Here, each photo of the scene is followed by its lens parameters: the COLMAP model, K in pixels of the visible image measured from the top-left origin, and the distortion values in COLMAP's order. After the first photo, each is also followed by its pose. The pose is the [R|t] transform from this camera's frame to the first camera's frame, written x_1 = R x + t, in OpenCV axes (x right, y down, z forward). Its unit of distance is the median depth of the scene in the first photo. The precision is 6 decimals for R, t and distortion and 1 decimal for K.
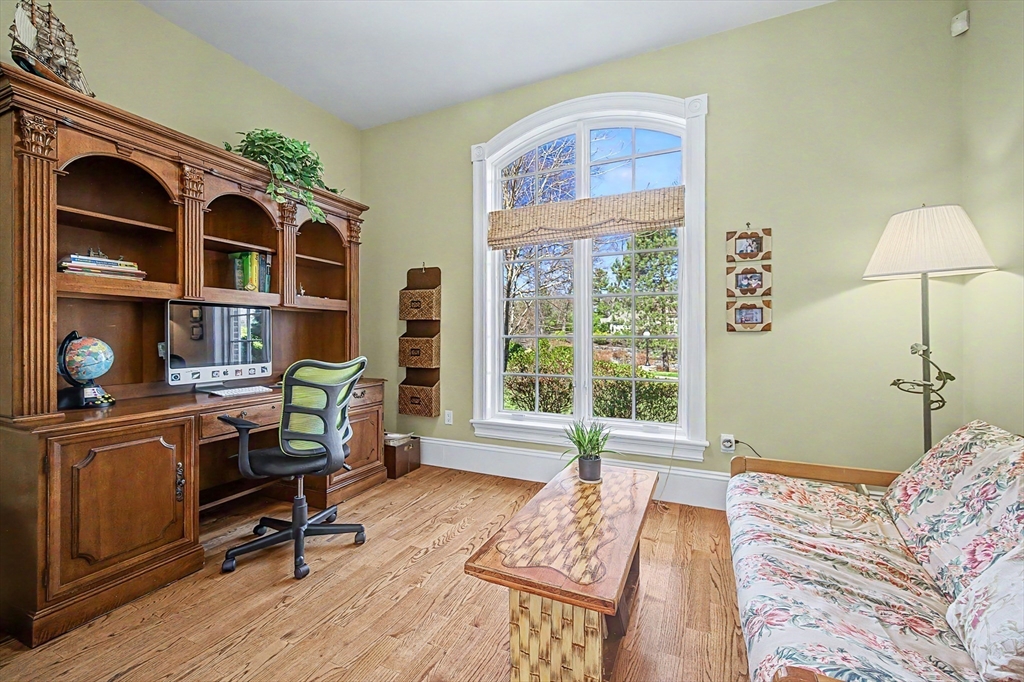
lens RADIAL K [[415.7, 0, 512.3], [0, 415.7, 333.9], [0, 0, 1]] dist [0.000100, -0.000175]
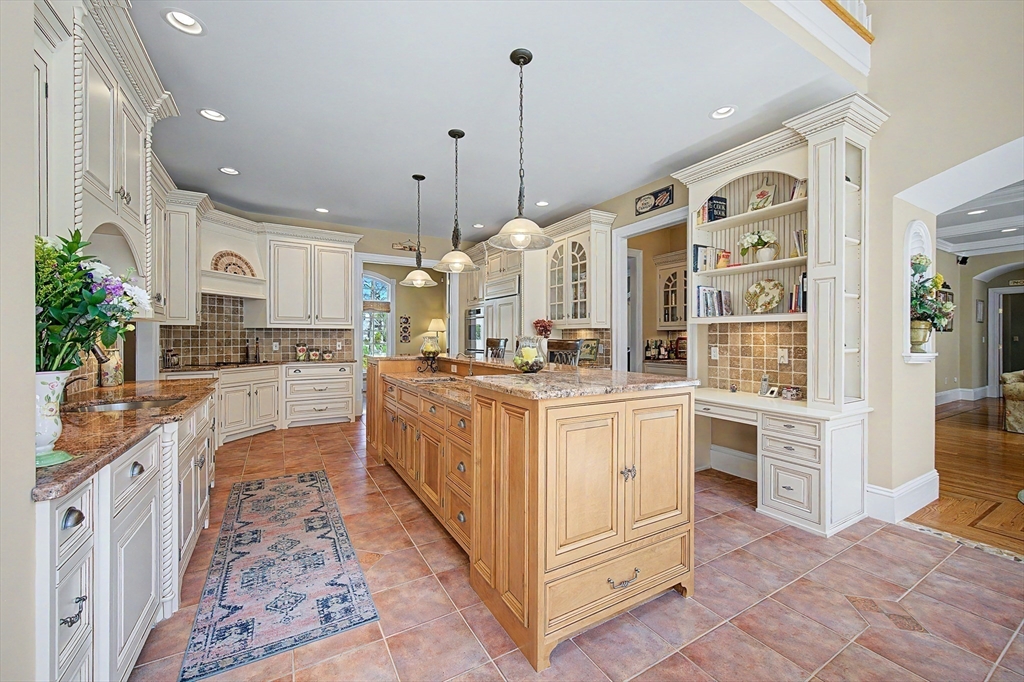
lens RADIAL K [[397.3, 0, 514.4], [0, 397.3, 337.5], [0, 0, 1]] dist [0.000777, -0.000321]
pose [[0.574842, -0.001900, 0.818262, -1.983969], [-0.002973, 0.999986, 0.004410, -0.070859], [-0.818259, -0.004968, 0.574829, -2.085469]]
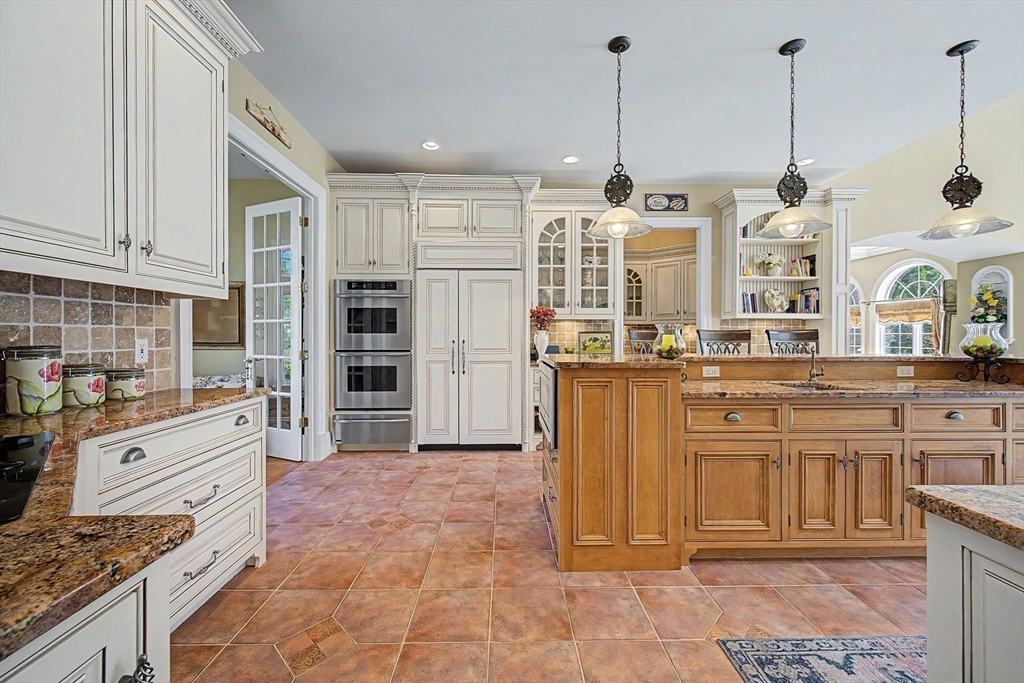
lens RADIAL K [[405.2, 0, 512.3], [0, 405.2, 337.1], [0, 0, 1]] dist [0.002708, 0.000133]
pose [[-0.431358, -0.004626, 0.902169, -1.601190], [-0.003373, 0.999988, 0.003515, -0.036785], [-0.902174, -0.001527, -0.431369, -0.070160]]
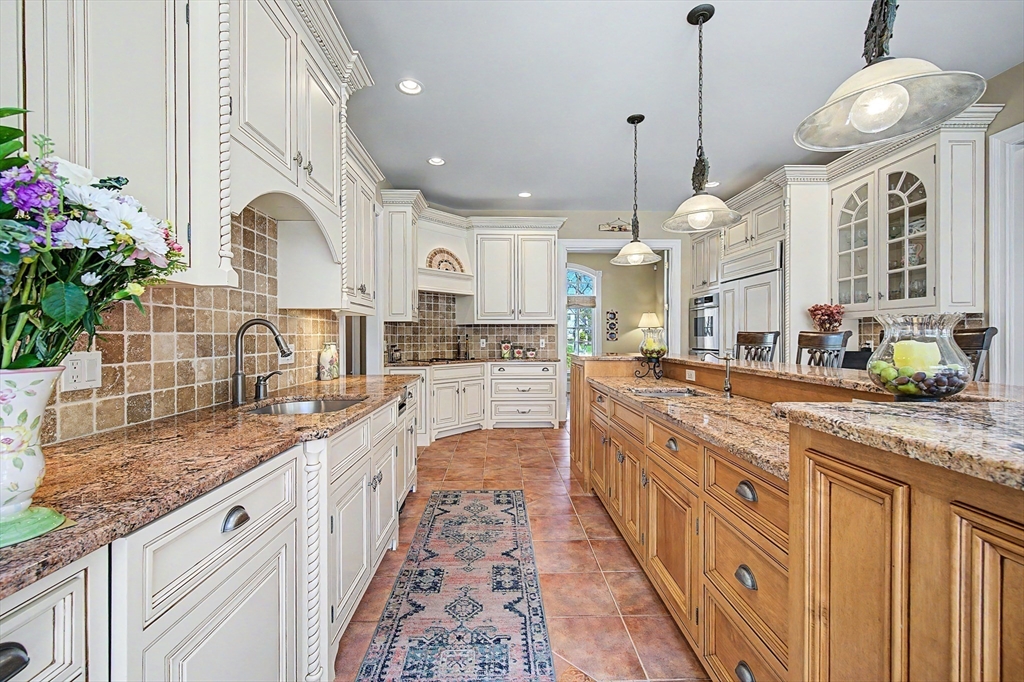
lens RADIAL K [[405.2, 0, 512.3], [0, 405.2, 336.6], [0, 0, 1]] dist [0.002708, 0.000133]
pose [[0.897576, -0.002741, 0.440851, -1.759936], [0.001400, 0.999993, 0.003369, -0.050141], [-0.440857, -0.002407, 0.897574, -1.768558]]
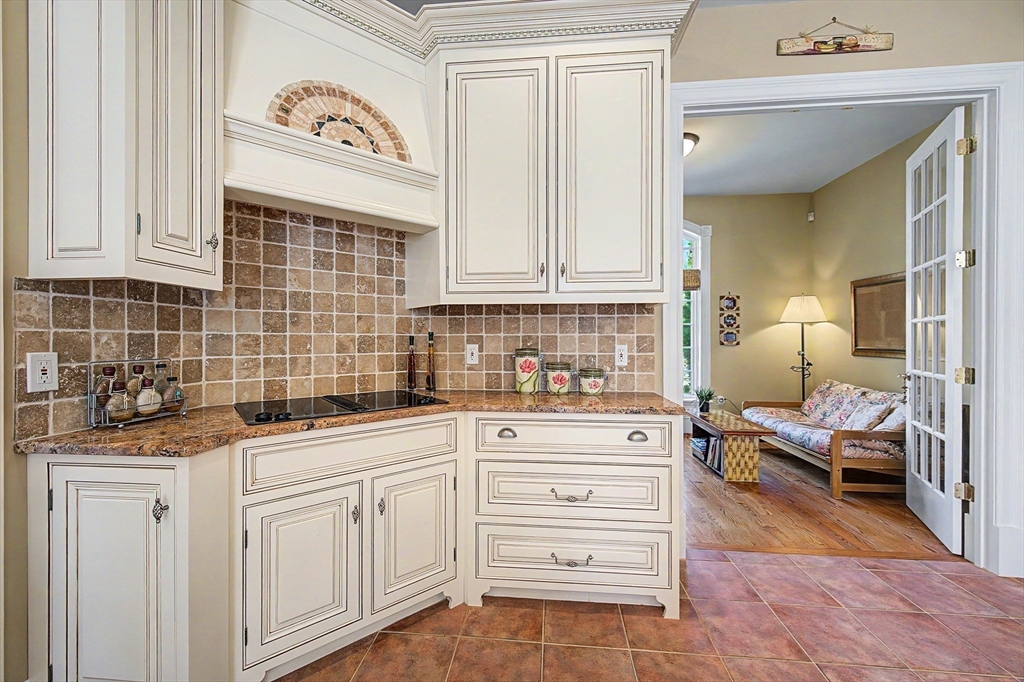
lens RADIAL K [[397.3, 0, 514.4], [0, 397.3, 337.5], [0, 0, 1]] dist [0.000777, -0.000321]
pose [[0.945919, 0.000173, 0.324402, -1.097698], [-0.000672, 0.999999, 0.001426, -0.045413], [-0.324401, -0.001566, 0.945918, -0.525007]]
